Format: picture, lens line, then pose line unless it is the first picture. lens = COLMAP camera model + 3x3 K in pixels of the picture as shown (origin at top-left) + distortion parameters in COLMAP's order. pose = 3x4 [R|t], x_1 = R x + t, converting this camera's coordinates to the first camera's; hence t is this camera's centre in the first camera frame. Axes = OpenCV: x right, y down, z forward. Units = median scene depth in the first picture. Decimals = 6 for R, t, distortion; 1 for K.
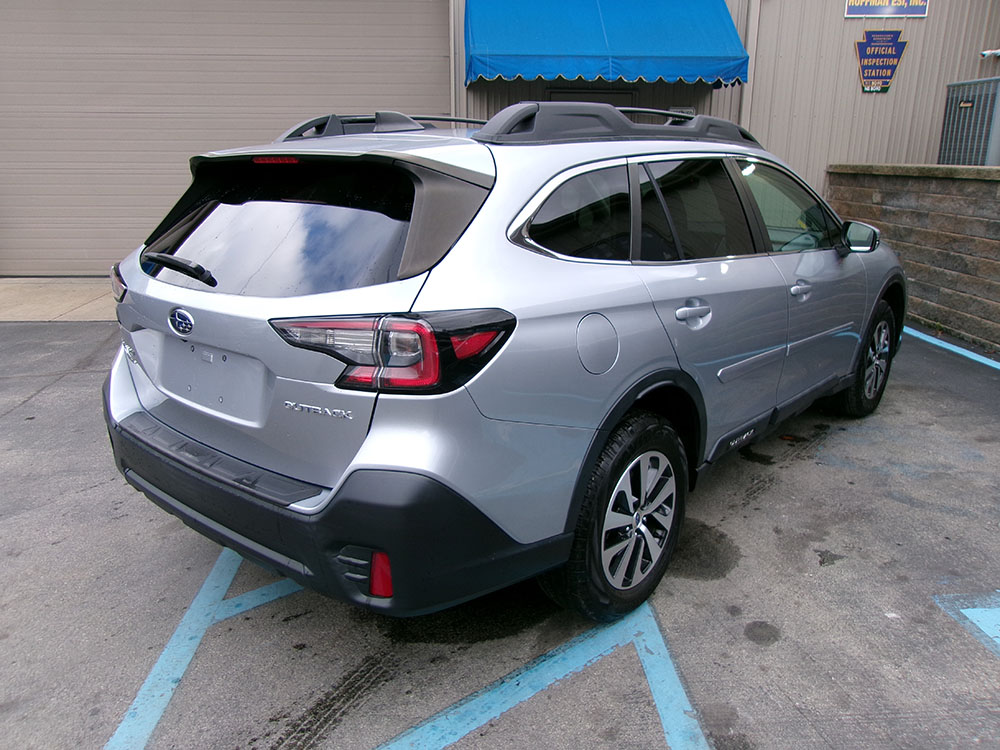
lens RADIAL K [[776.6, 0, 494.8], [0, 776.6, 373.1], [0, 0, 1]] dist [-0.021927, 0.053015]
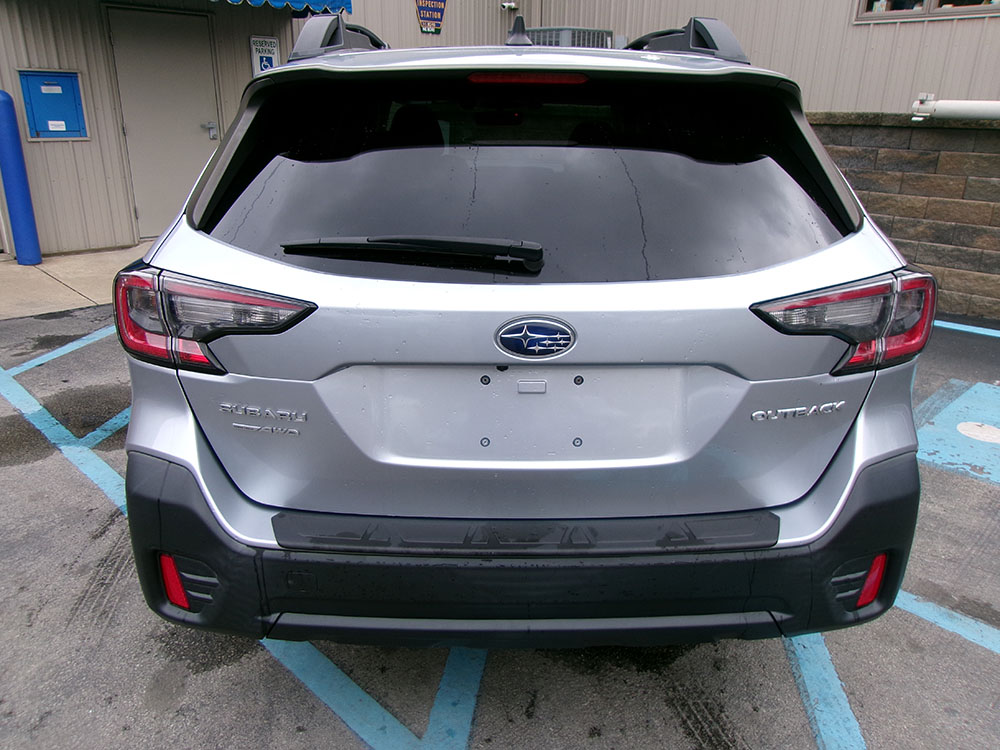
lens RADIAL K [[771.7, 0, 496.6], [0, 771.7, 372.9], [0, 0, 1]] dist [-0.005956, 0.016181]
pose [[0.747164, -0.215138, 0.628858, -0.494534], [0.170012, 0.976549, 0.132090, -0.075628], [-0.642528, 0.008220, 0.766218, 0.324361]]
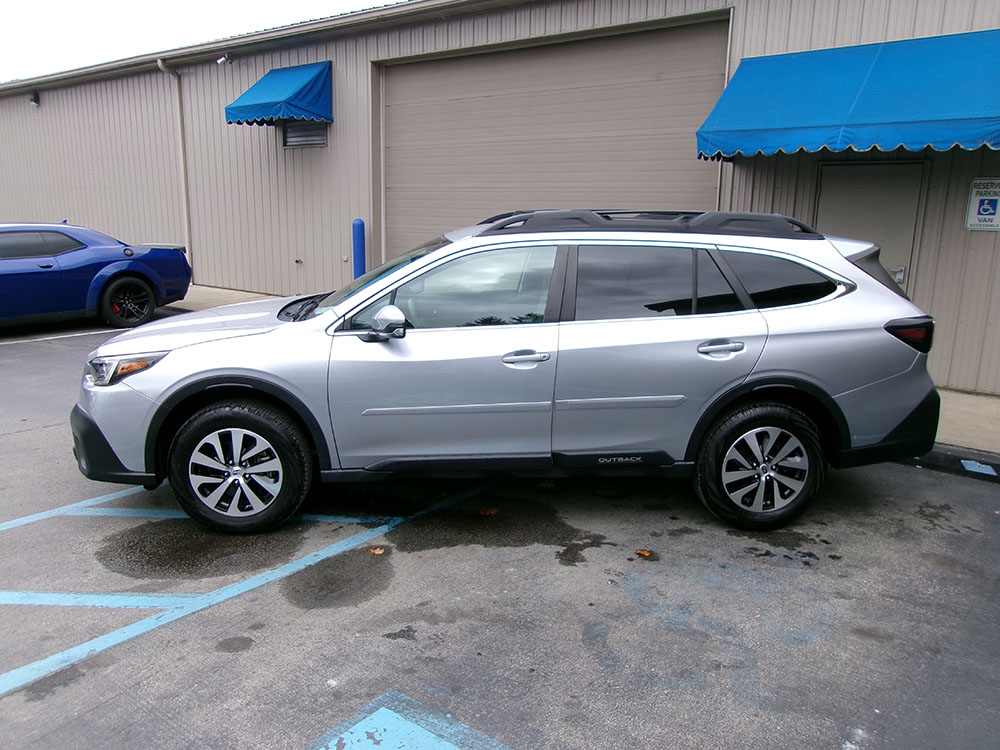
lens RADIAL K [[776.6, 0, 494.8], [0, 776.6, 373.1], [0, 0, 1]] dist [-0.021927, 0.053015]
pose [[0.750604, 0.147301, -0.644125, 0.939203], [-0.196015, 0.980592, -0.004172, -0.098378], [0.631009, 0.129390, 0.764909, 0.209662]]
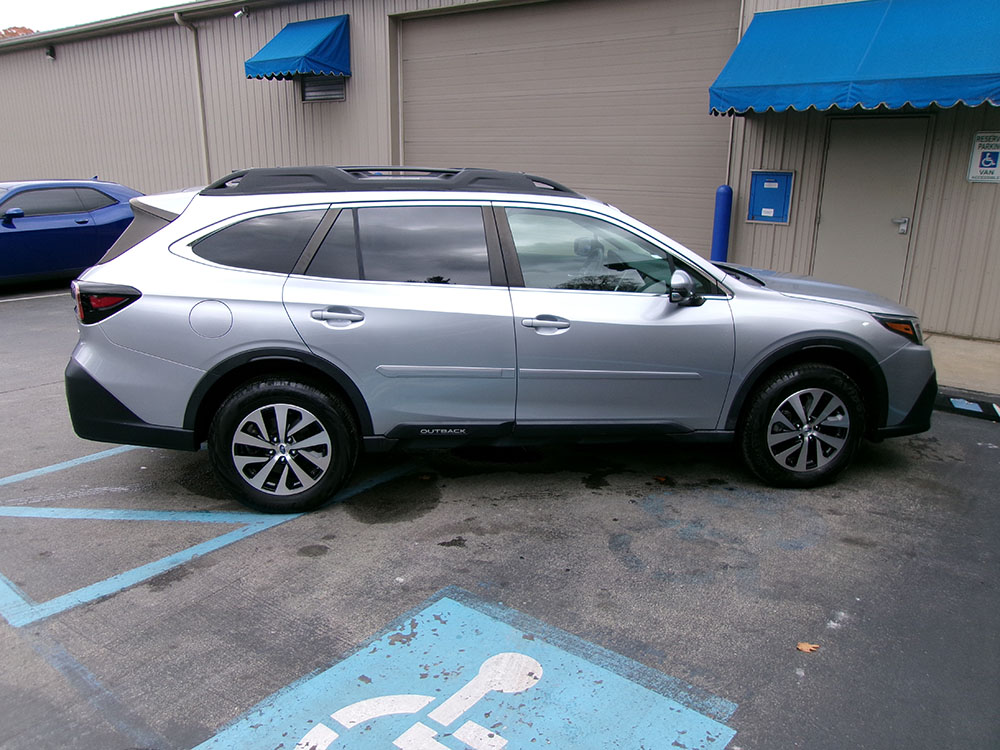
lens RADIAL K [[776.6, 0, 494.8], [0, 776.6, 373.1], [0, 0, 1]] dist [-0.021927, 0.053015]
pose [[0.745037, 0.184067, -0.641123, 0.992858], [-0.191311, 0.979756, 0.058969, -0.082683], [0.638999, 0.078720, 0.765169, 0.088931]]
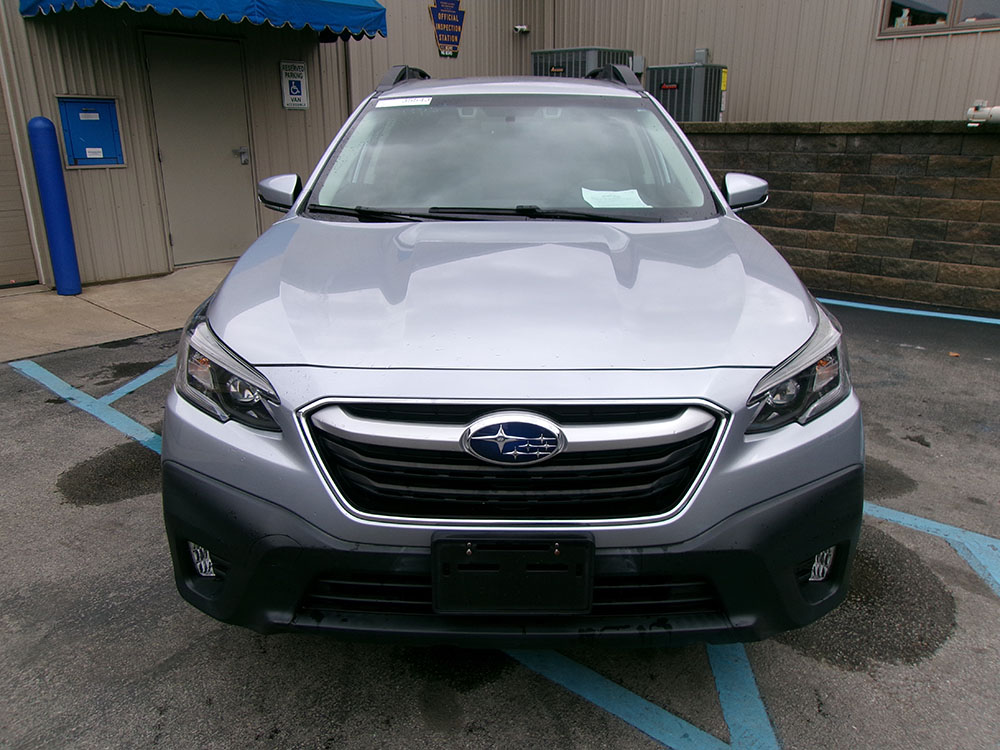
lens RADIAL K [[771.7, 0, 496.6], [0, 771.7, 372.9], [0, 0, 1]] dist [-0.005956, 0.016181]
pose [[0.708724, -0.220396, 0.670176, -0.647673], [0.199622, 0.973777, 0.109135, -0.095209], [-0.676655, 0.056435, 0.734134, 0.474915]]
